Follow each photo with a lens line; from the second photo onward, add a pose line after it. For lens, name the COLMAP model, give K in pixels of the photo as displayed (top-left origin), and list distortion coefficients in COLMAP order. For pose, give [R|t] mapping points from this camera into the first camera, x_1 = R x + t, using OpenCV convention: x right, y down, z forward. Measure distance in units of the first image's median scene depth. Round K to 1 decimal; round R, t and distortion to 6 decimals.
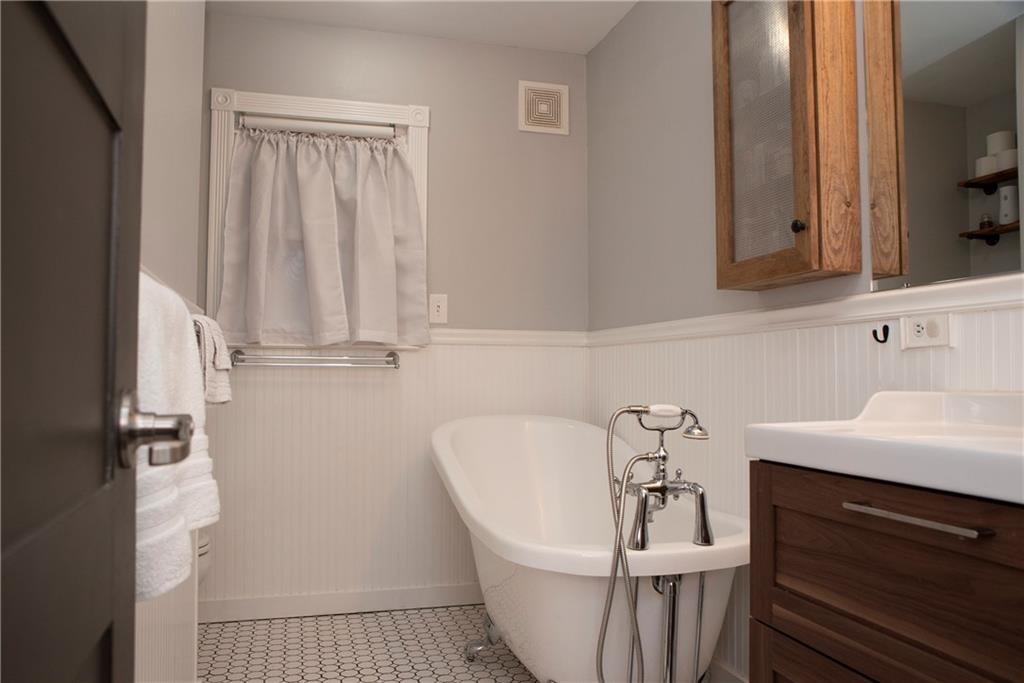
lens RADIAL K [[754.8, 0, 512.0], [0, 754.8, 341.5], [0, 0, 1]] dist [-0.118848, 0.124597]
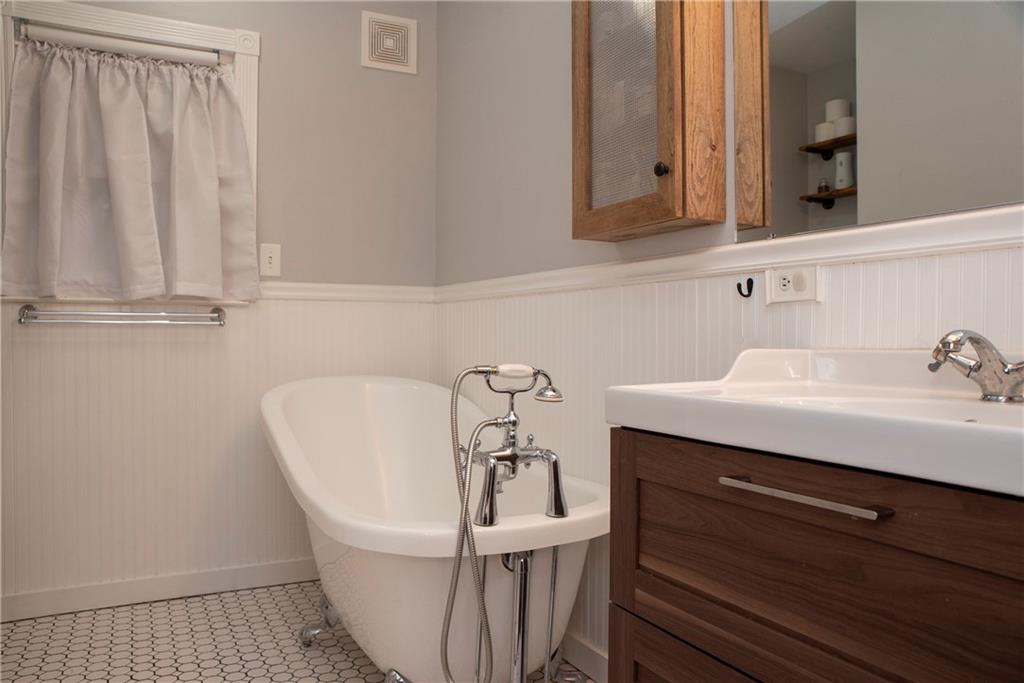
lens RADIAL K [[754.8, 0, 512.0], [0, 754.8, 341.5], [0, 0, 1]] dist [-0.118848, 0.124597]
pose [[0.980937, -0.003321, 0.194296, 0.021261], [-0.007162, 0.998557, 0.053229, 0.007563], [-0.194192, -0.053606, 0.979498, 0.102611]]
